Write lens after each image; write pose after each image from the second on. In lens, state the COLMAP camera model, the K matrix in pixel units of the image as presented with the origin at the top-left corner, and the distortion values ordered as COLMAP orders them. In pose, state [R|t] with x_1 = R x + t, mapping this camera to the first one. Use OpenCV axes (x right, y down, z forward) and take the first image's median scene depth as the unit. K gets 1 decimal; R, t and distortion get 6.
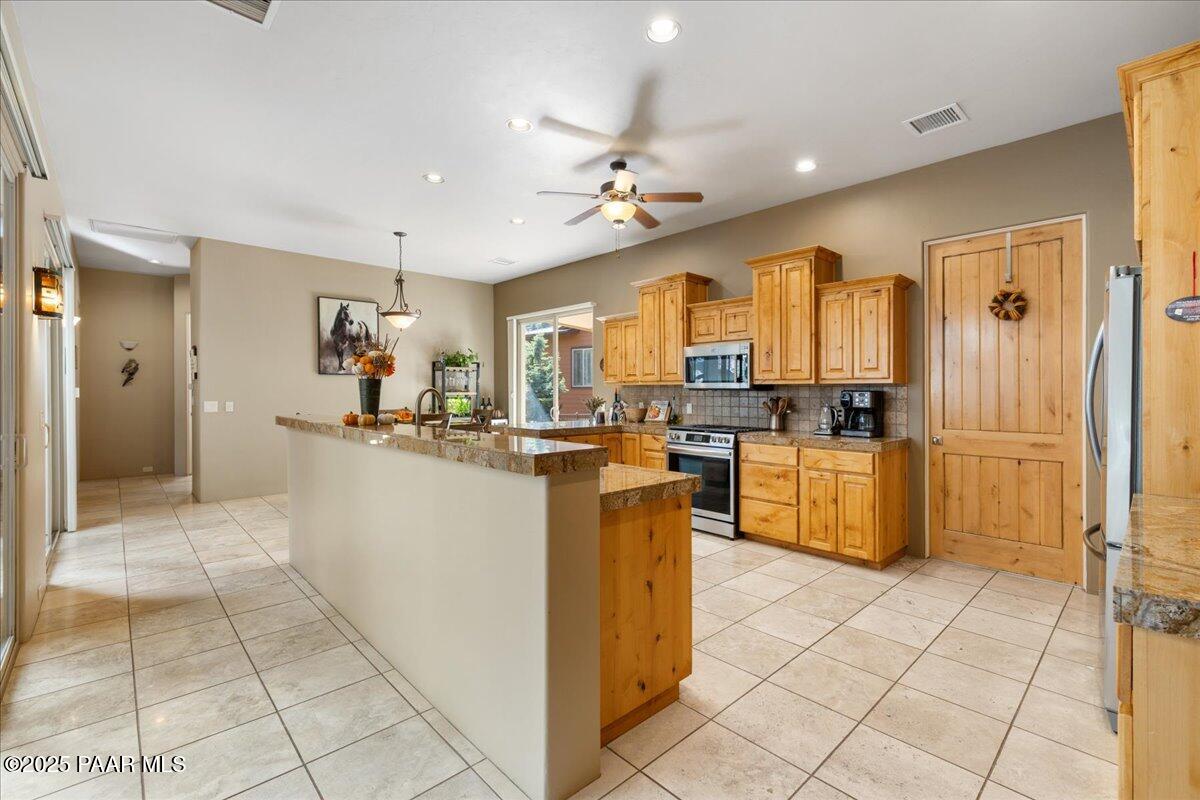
lens RADIAL K [[519.0, 0, 603.1], [0, 519.0, 387.9], [0, 0, 1]] dist [-0.002689, 0.002387]
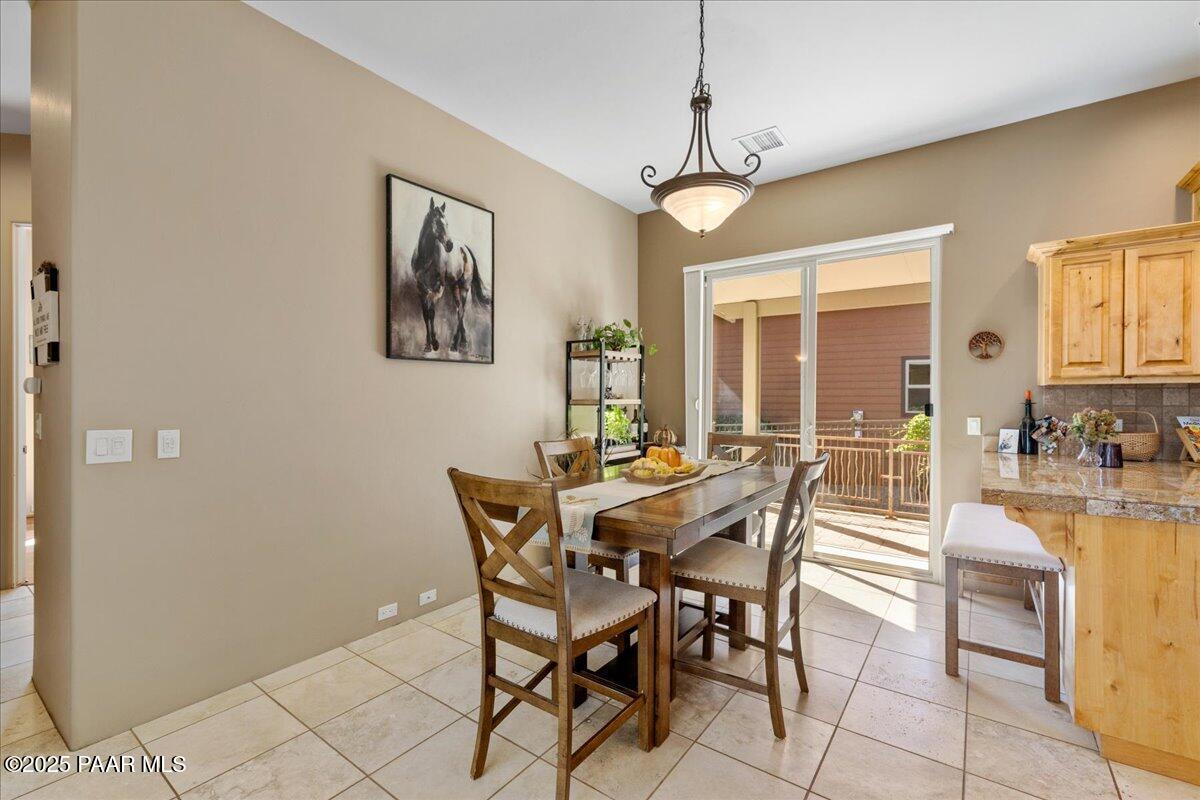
lens RADIAL K [[519.0, 0, 605.8], [0, 519.0, 396.4], [0, 0, 1]] dist [-0.002689, 0.002387]
pose [[0.983126, -0.001768, 0.182923, -0.679356], [0.000907, 0.999988, 0.004789, 0.004581], [-0.182929, -0.004542, 0.983116, 0.829034]]
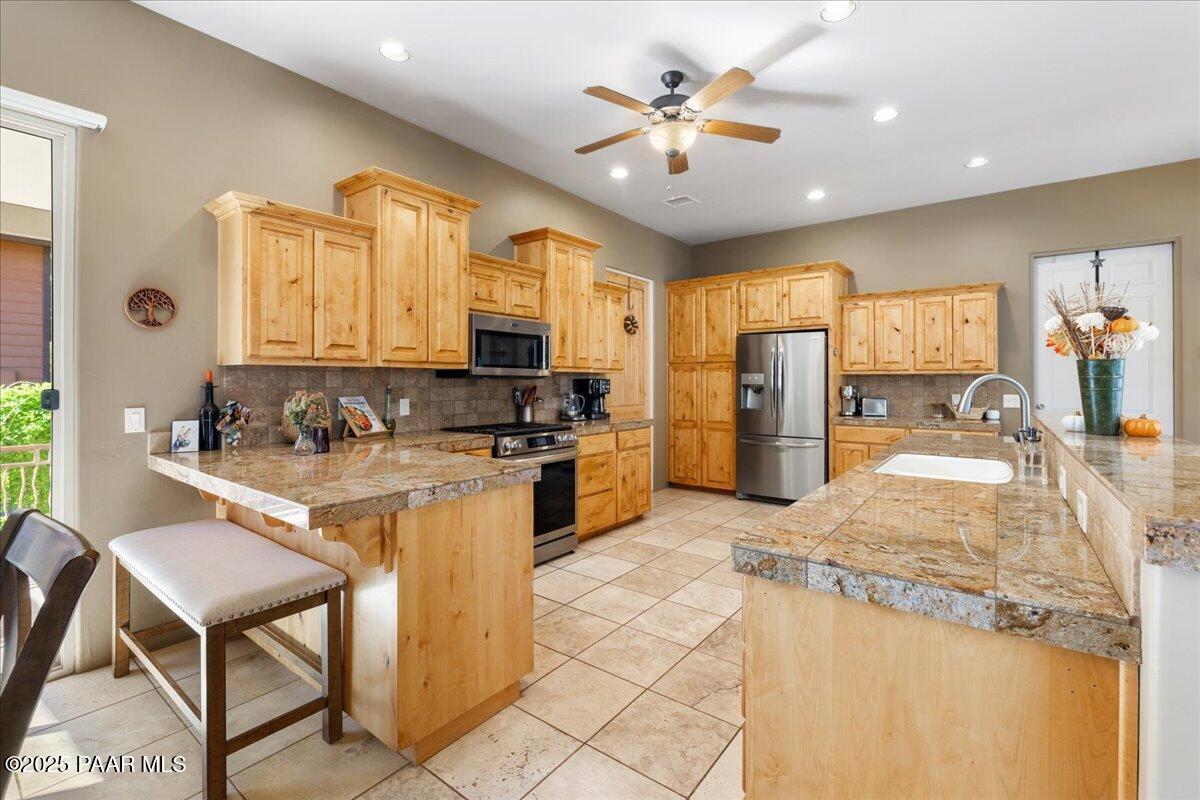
lens RADIAL K [[519.0, 0, 615.4], [0, 519.0, 384.3], [0, 0, 1]] dist [-0.002689, 0.002387]
pose [[-0.157543, -0.007992, 0.987480, -0.616416], [-0.007292, 0.999949, 0.006929, 0.007895], [-0.987485, -0.006109, -0.157594, 1.075059]]
